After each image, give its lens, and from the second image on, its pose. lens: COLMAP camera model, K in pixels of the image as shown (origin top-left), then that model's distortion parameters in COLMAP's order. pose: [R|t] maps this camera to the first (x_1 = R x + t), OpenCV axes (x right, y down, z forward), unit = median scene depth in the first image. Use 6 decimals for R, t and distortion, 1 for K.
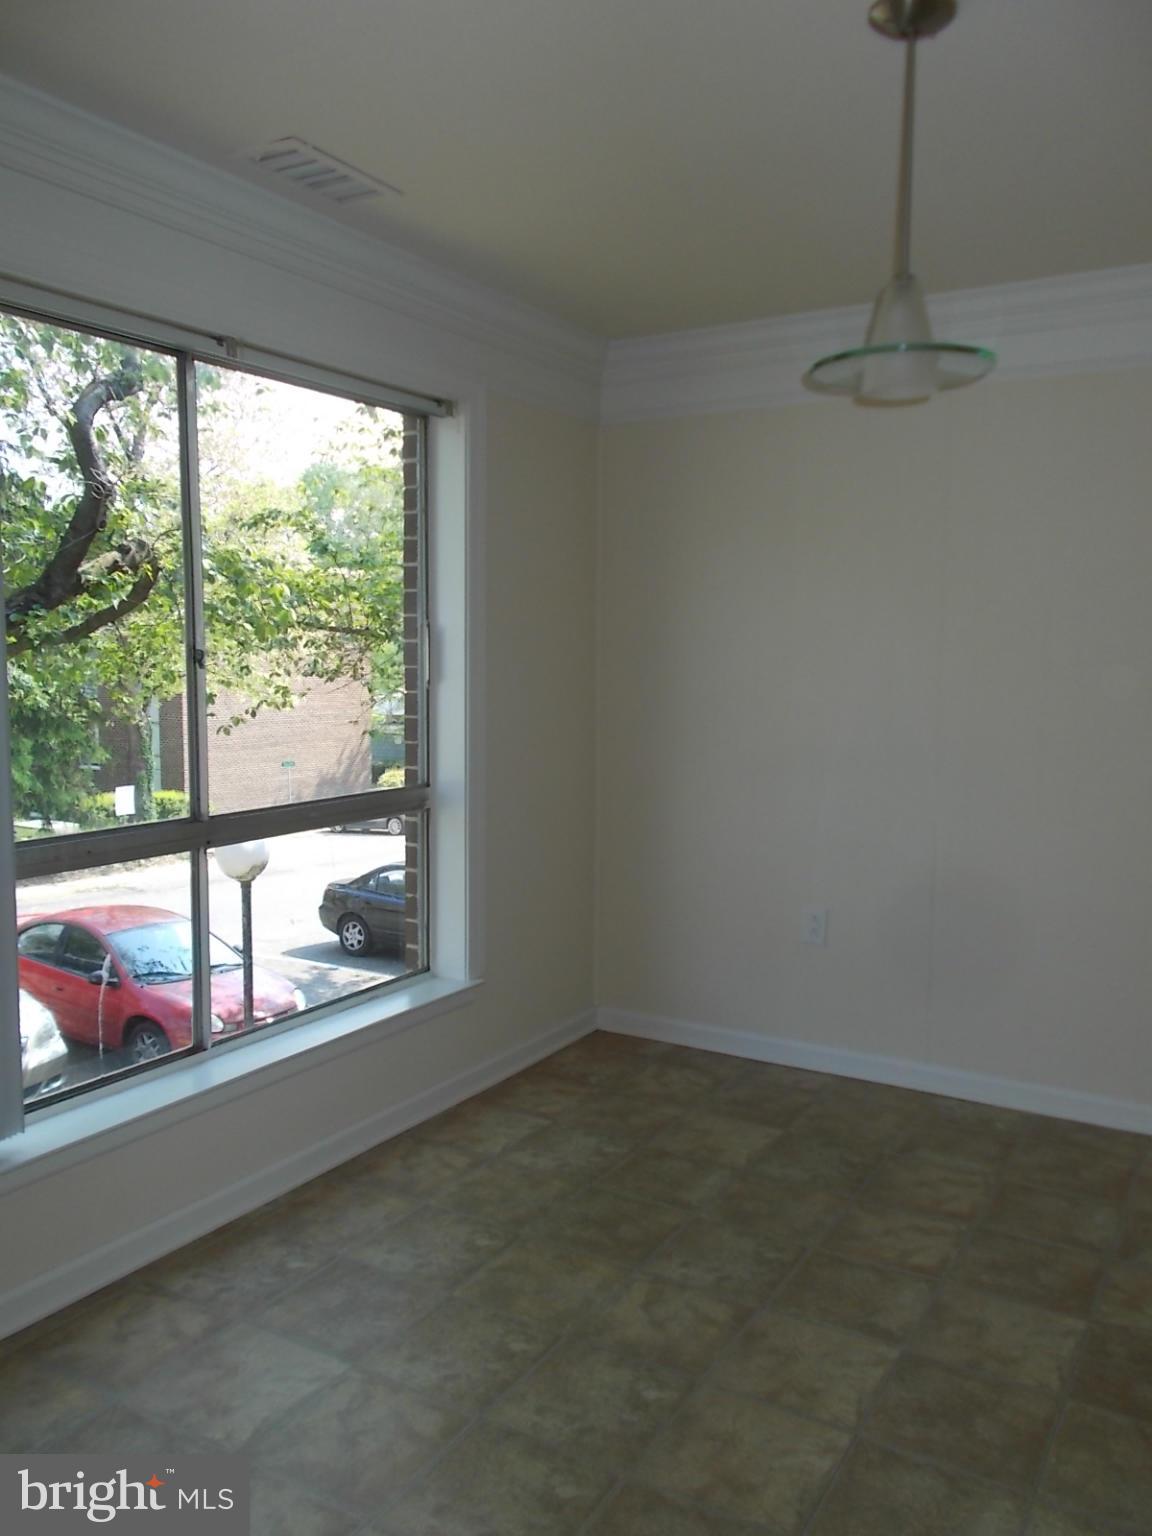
lens RADIAL K [[1188.8, 0, 584.0], [0, 1188.8, 772.2], [0, 0, 1]] dist [0.046236, -0.060825]
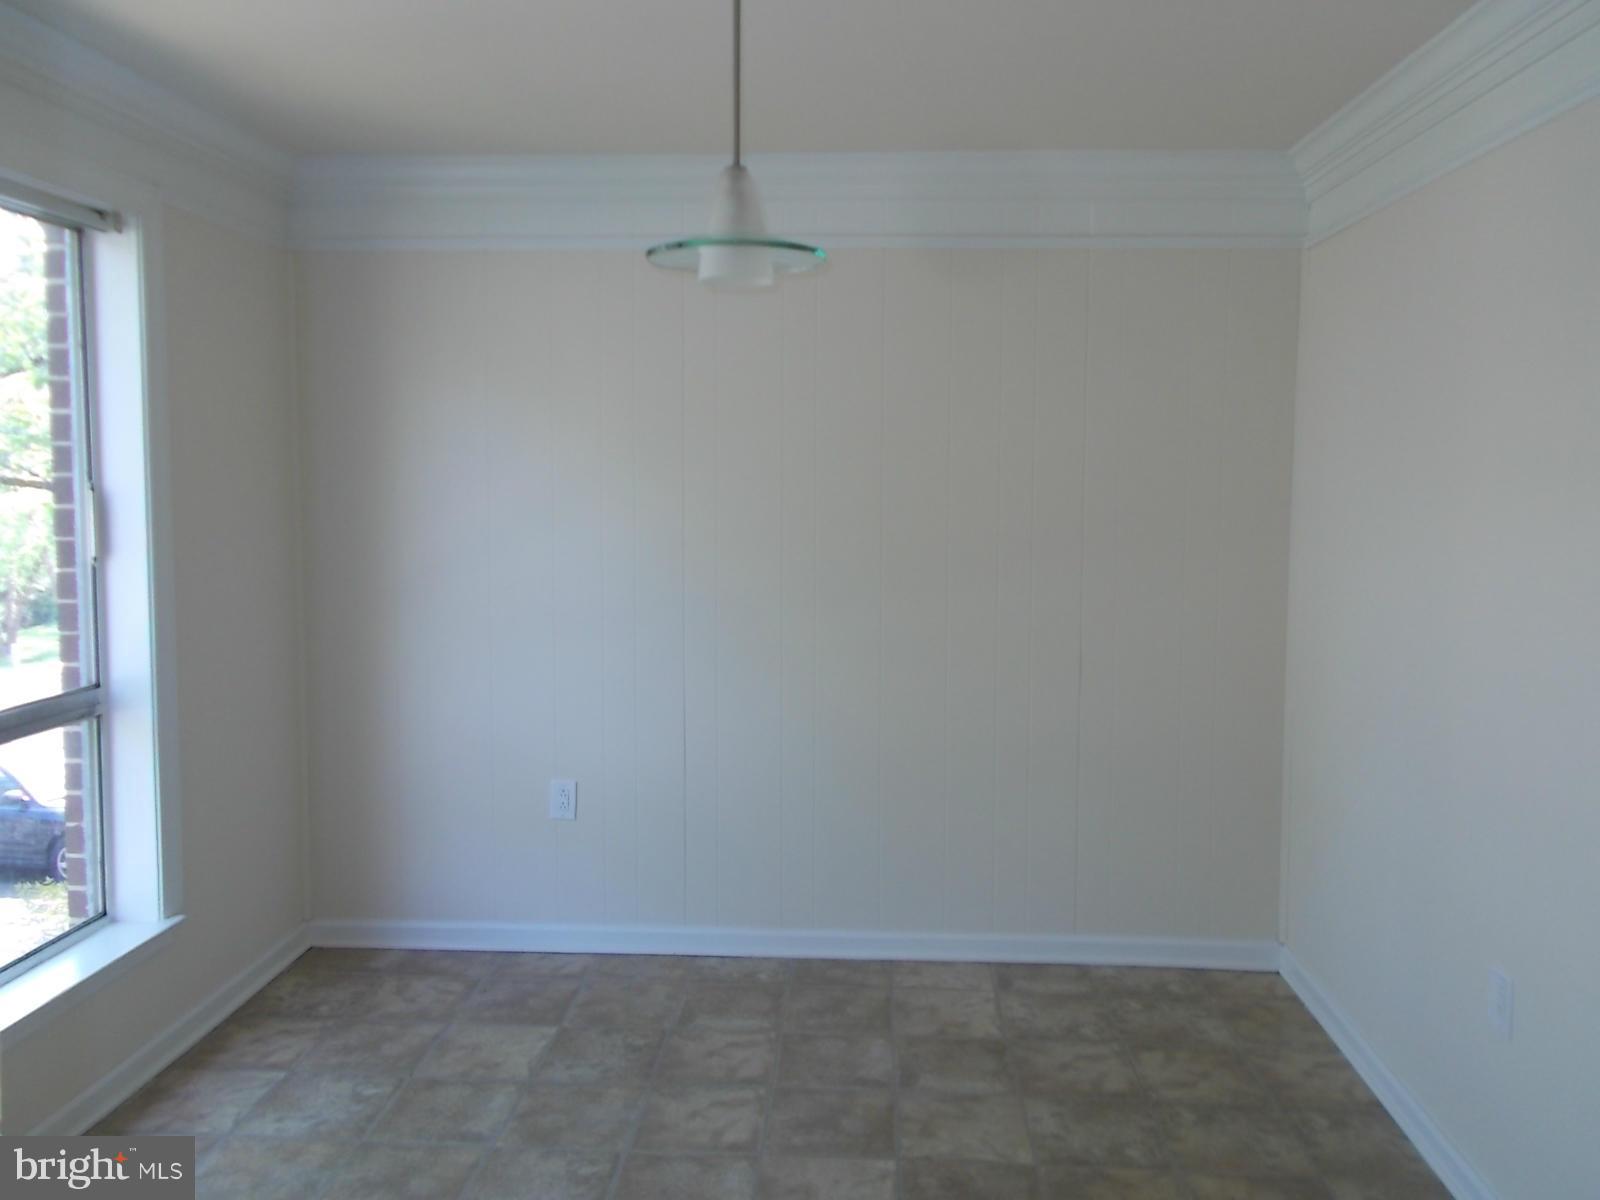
lens RADIAL K [[1248.1, 0, 793.6], [0, 1248.1, 570.4], [0, 0, 1]] dist [0.017686, -0.012401]
pose [[0.889133, -0.038392, 0.456035, -0.104333], [0.048751, 0.998751, -0.010969, -0.037103], [-0.455044, 0.031985, 0.889894, 0.036673]]
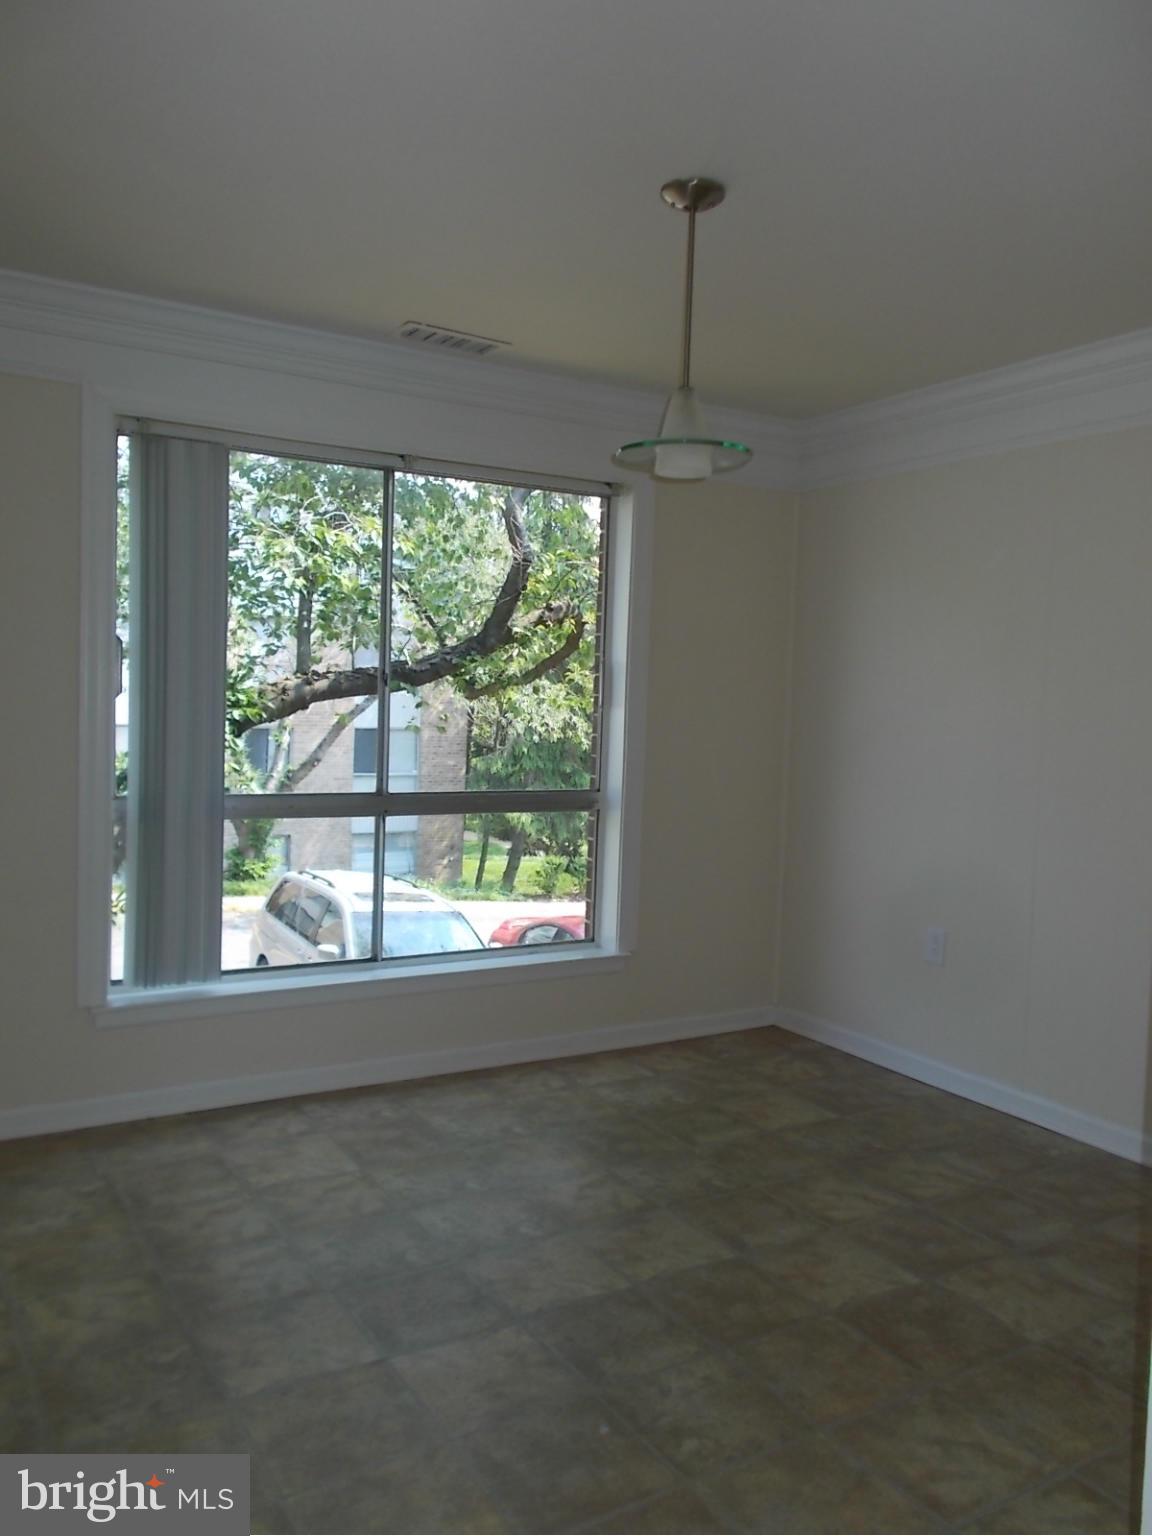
lens RADIAL K [[1198.2, 0, 600.6], [0, 1198.2, 771.2], [0, 0, 1]] dist [0.017686, -0.012401]
pose [[0.887669, 0.051831, -0.457555, 0.478820], [-0.074616, 0.996704, -0.031853, 0.033514], [0.454396, 0.062415, 0.888611, -0.117123]]
